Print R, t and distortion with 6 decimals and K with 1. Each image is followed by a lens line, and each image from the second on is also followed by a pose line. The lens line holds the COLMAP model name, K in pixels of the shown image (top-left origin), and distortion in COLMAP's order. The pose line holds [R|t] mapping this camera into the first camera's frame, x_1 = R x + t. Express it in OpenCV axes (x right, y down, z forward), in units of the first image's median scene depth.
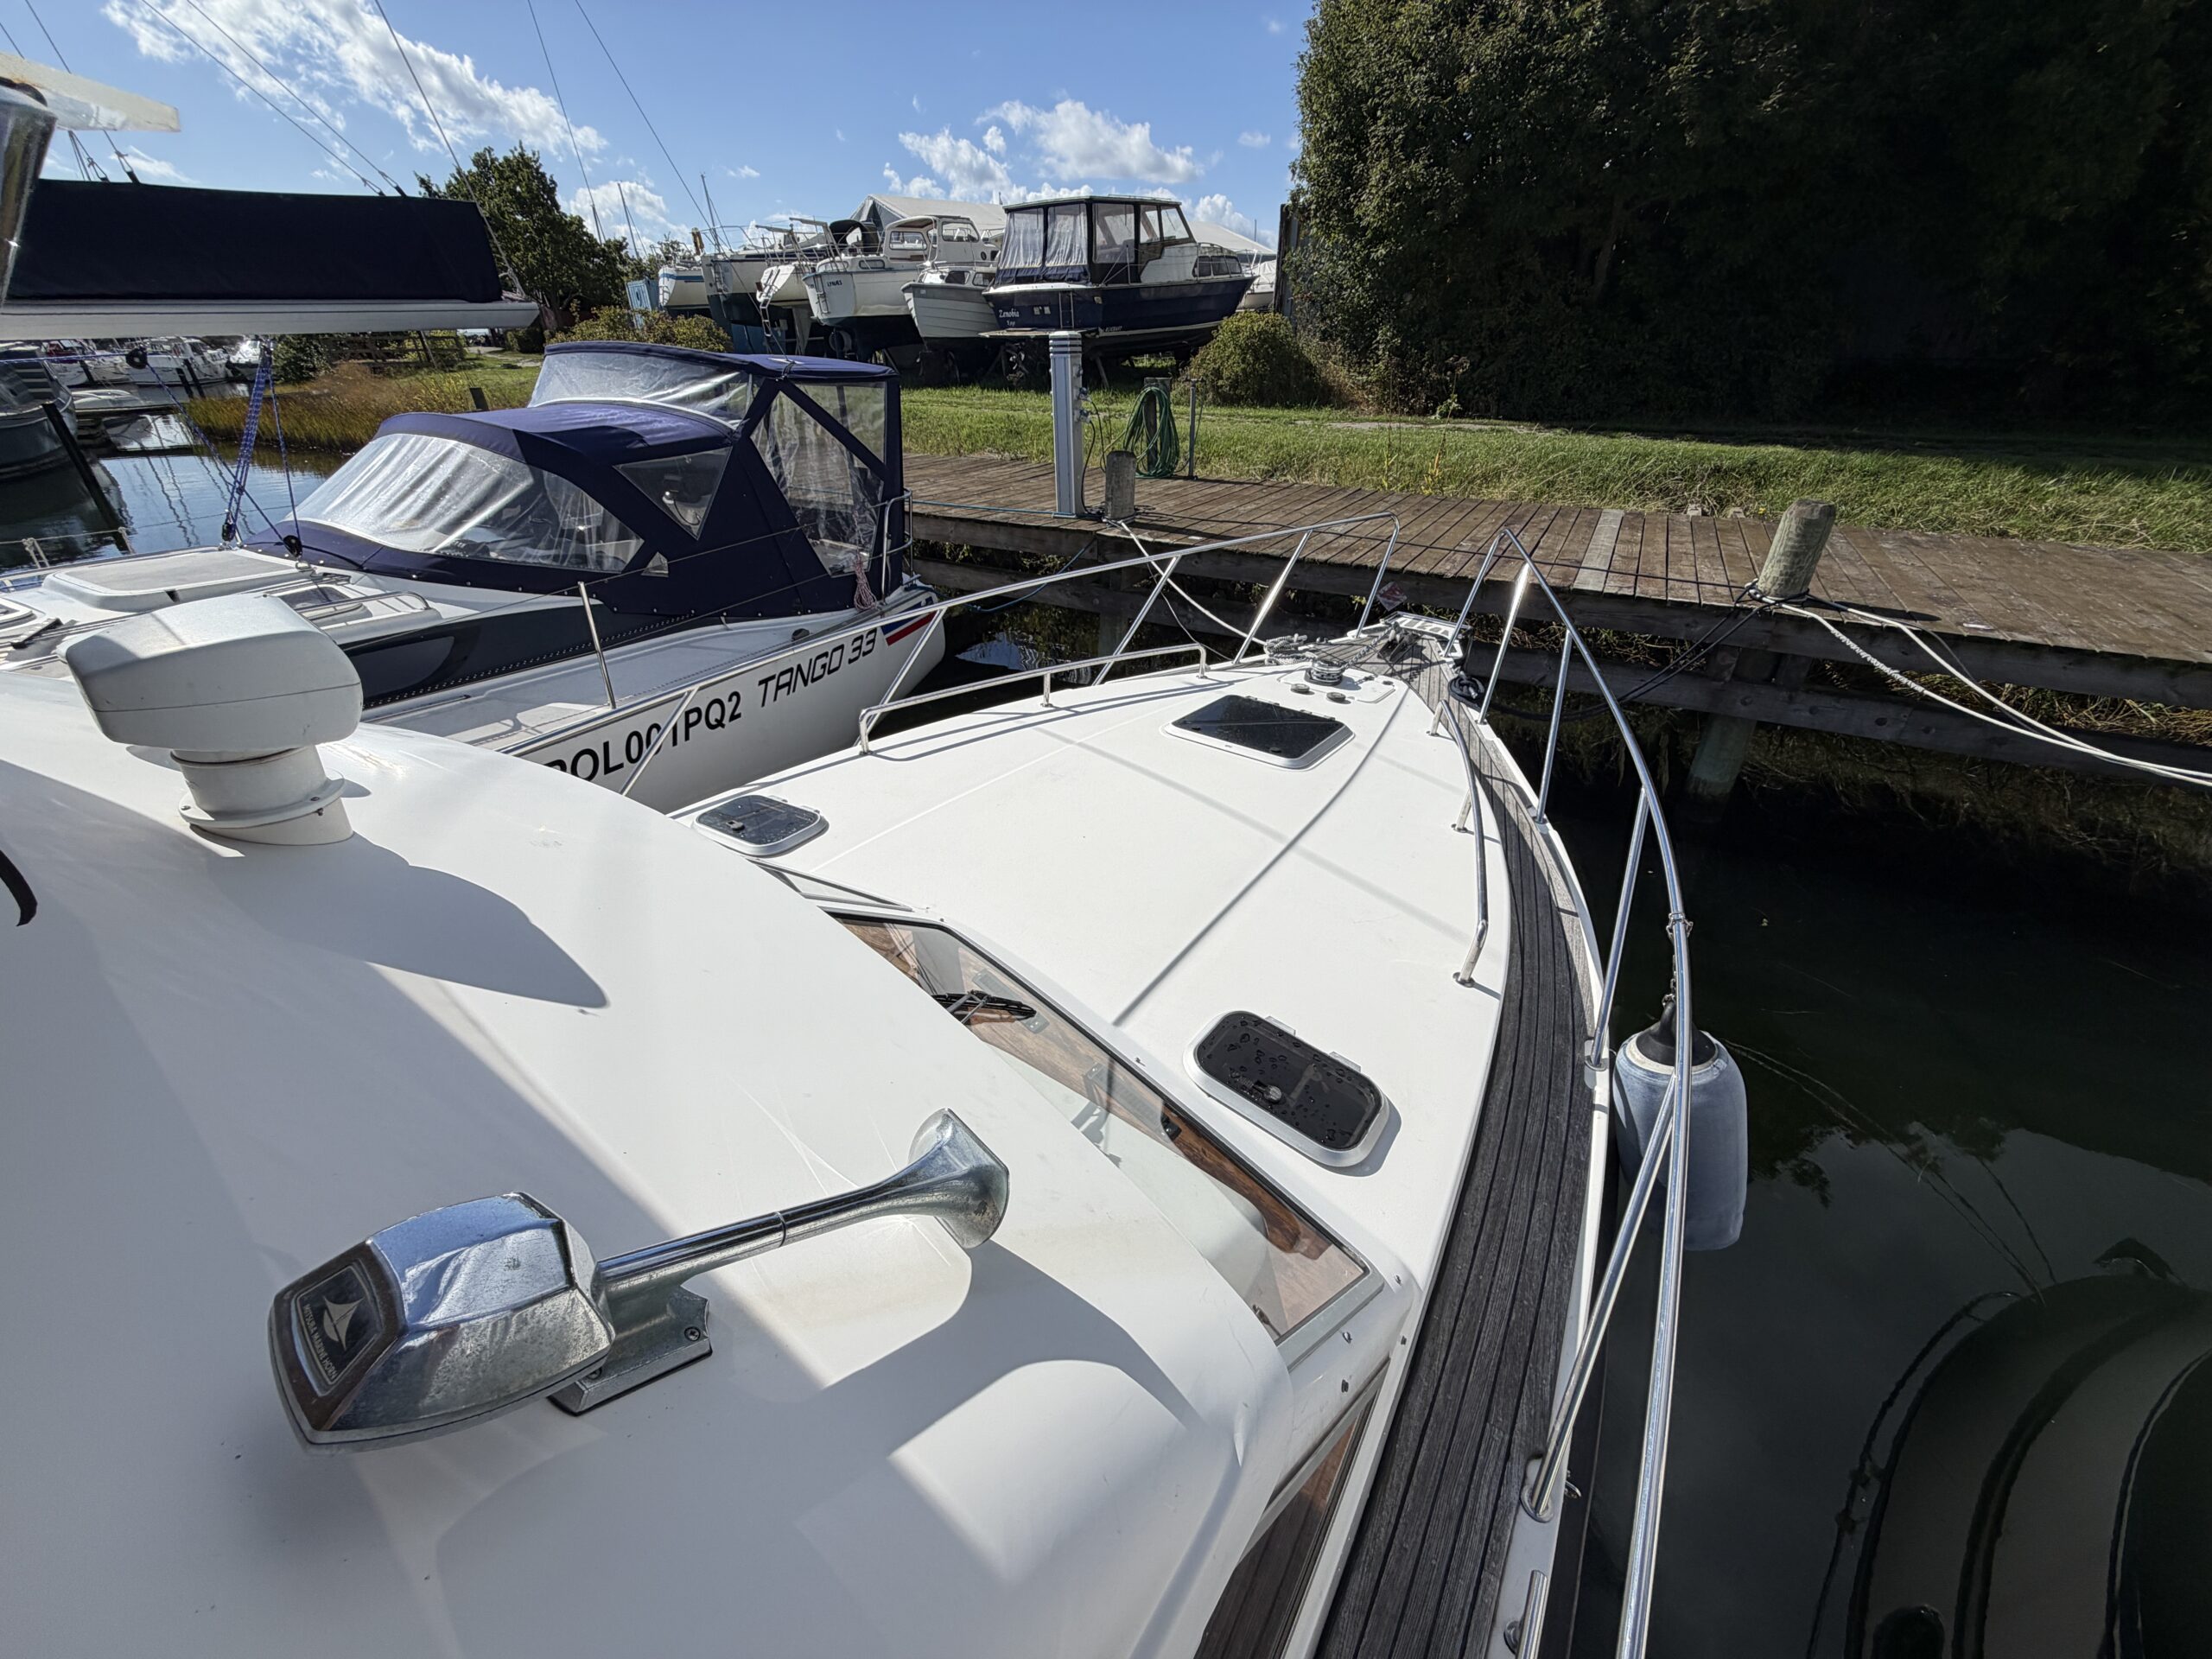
lens RADIAL K [[880.7, 0, 1106.0], [0, 880.7, 829.5], [0, 0, 1]] dist [-0.000343, -0.000367]
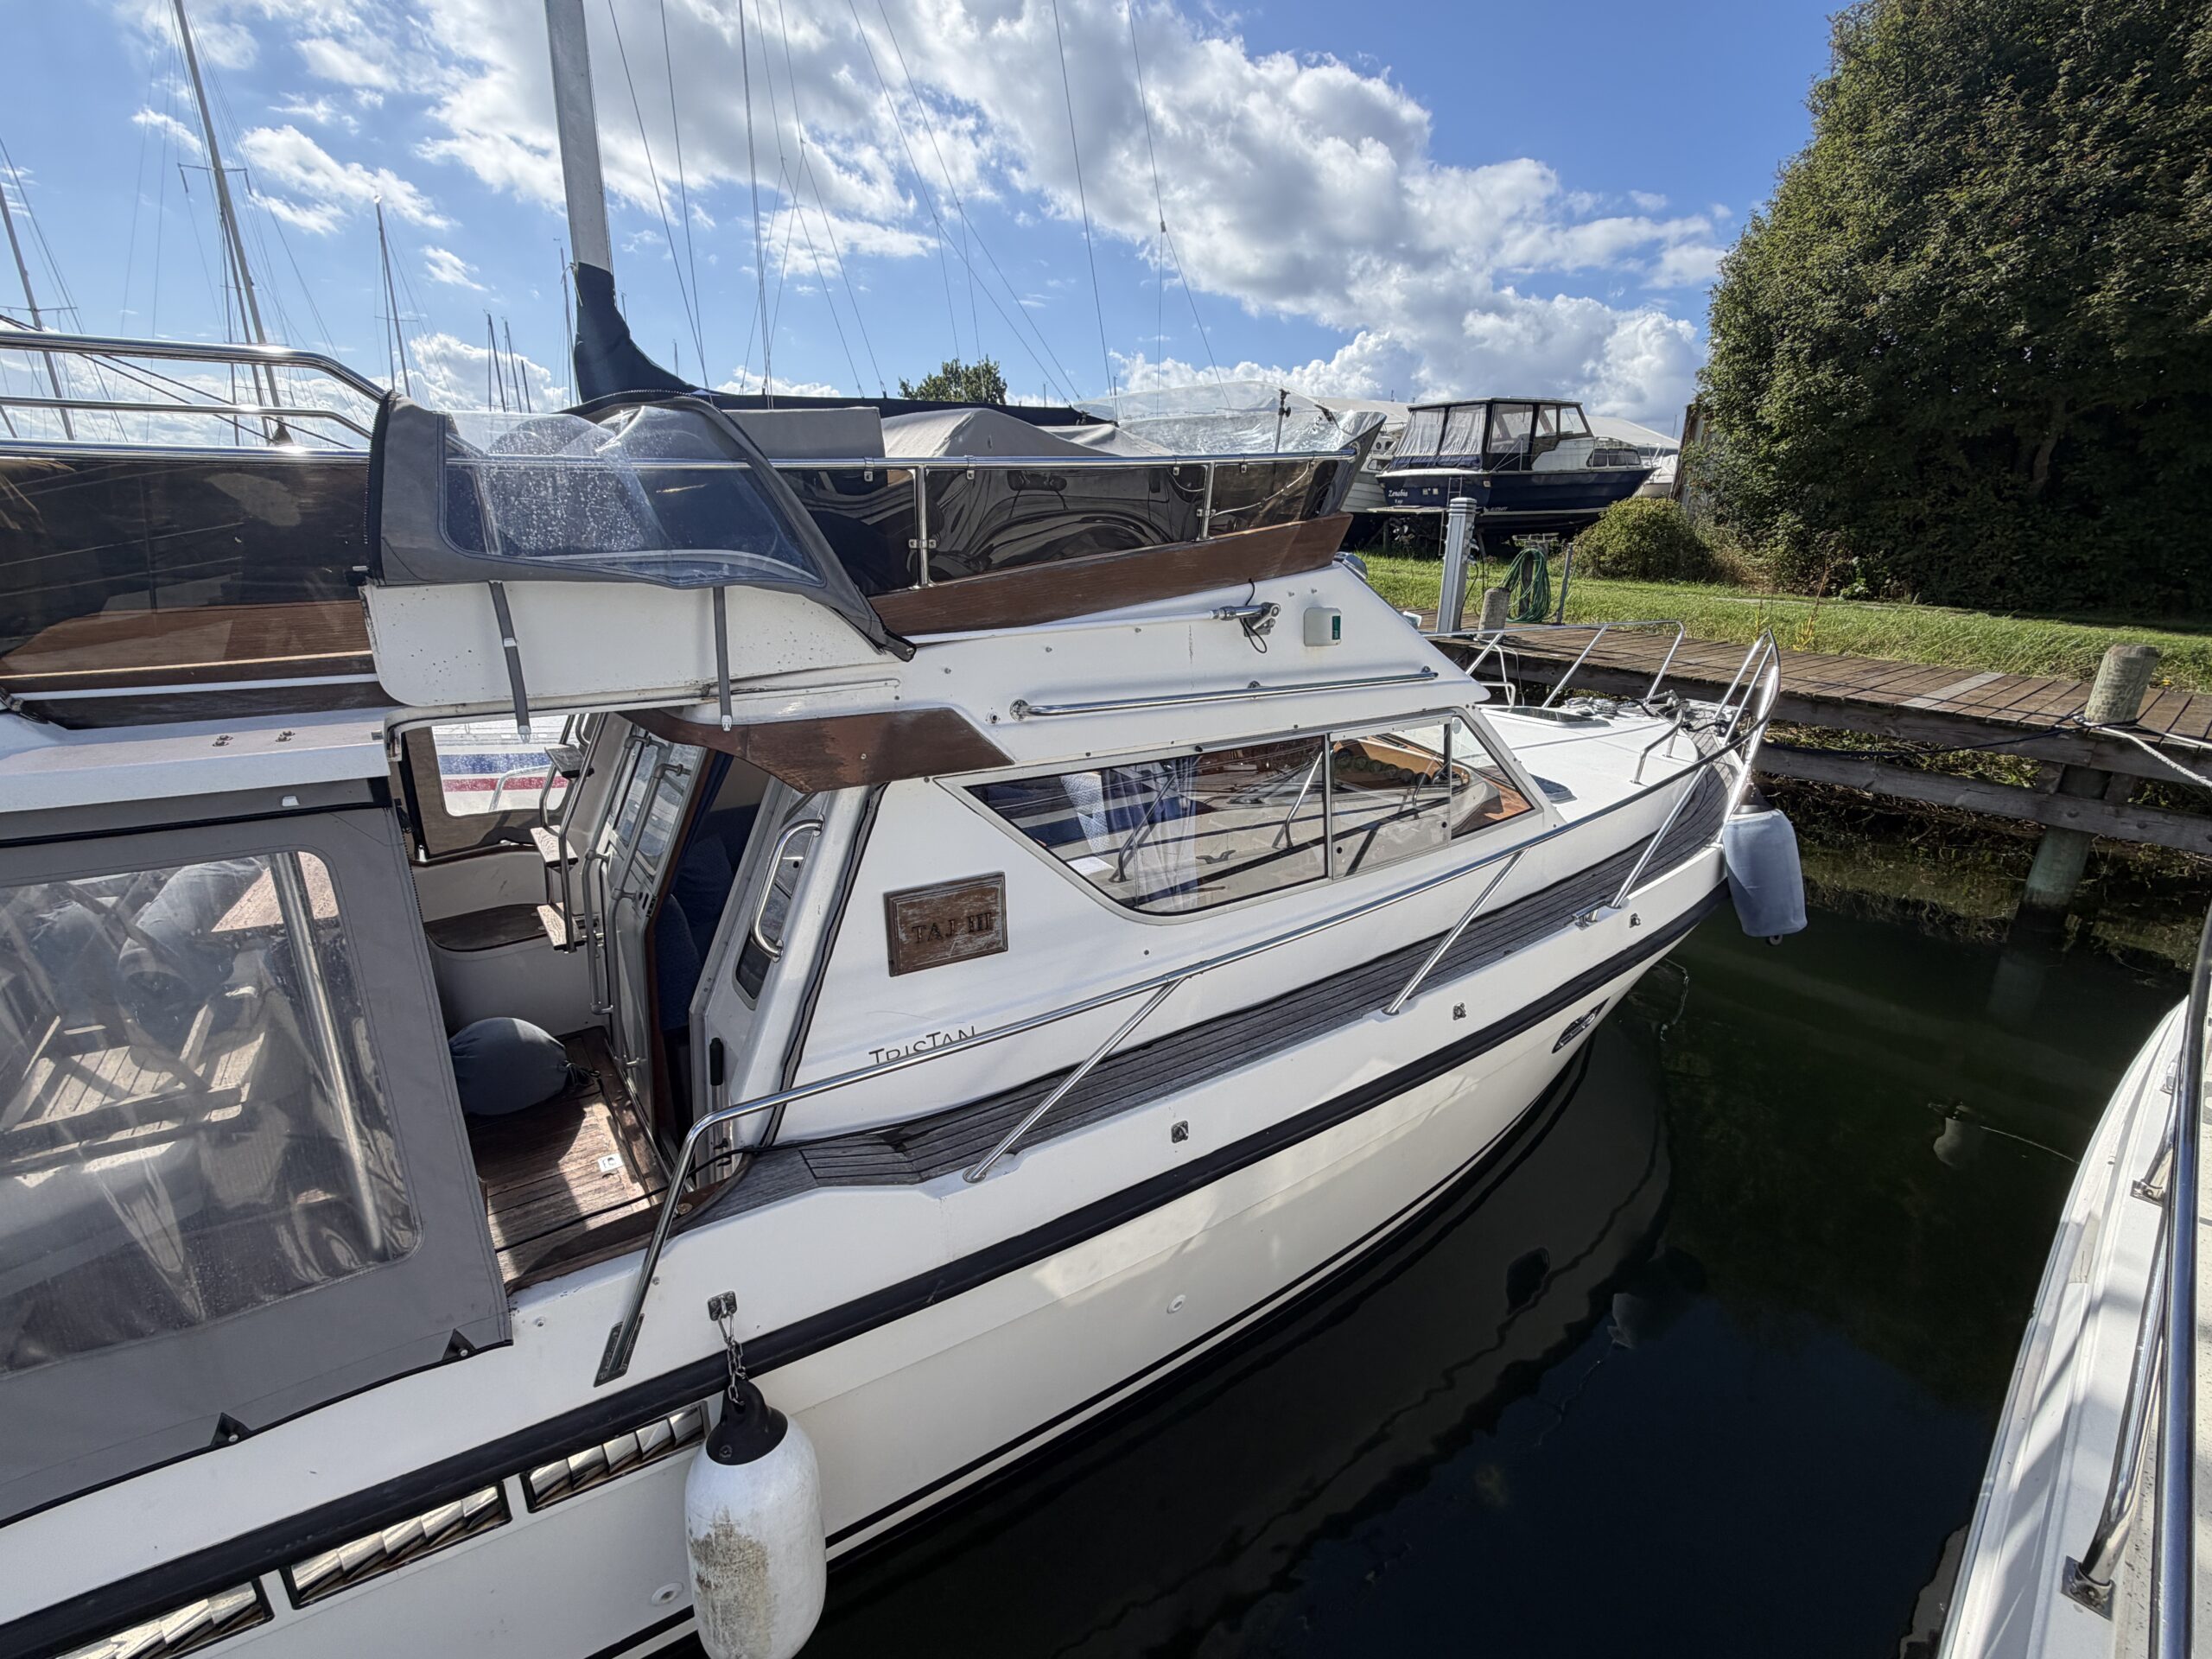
lens RADIAL K [[998.1, 0, 1106.0], [0, 998.1, 829.5], [0, 0, 1]] dist [-0.002642, 0.000122]
pose [[0.939594, 0.134319, -0.314834, -0.007451], [-0.197045, 0.964350, -0.176640, 0.137760], [0.279885, 0.228006, 0.932565, -0.207361]]
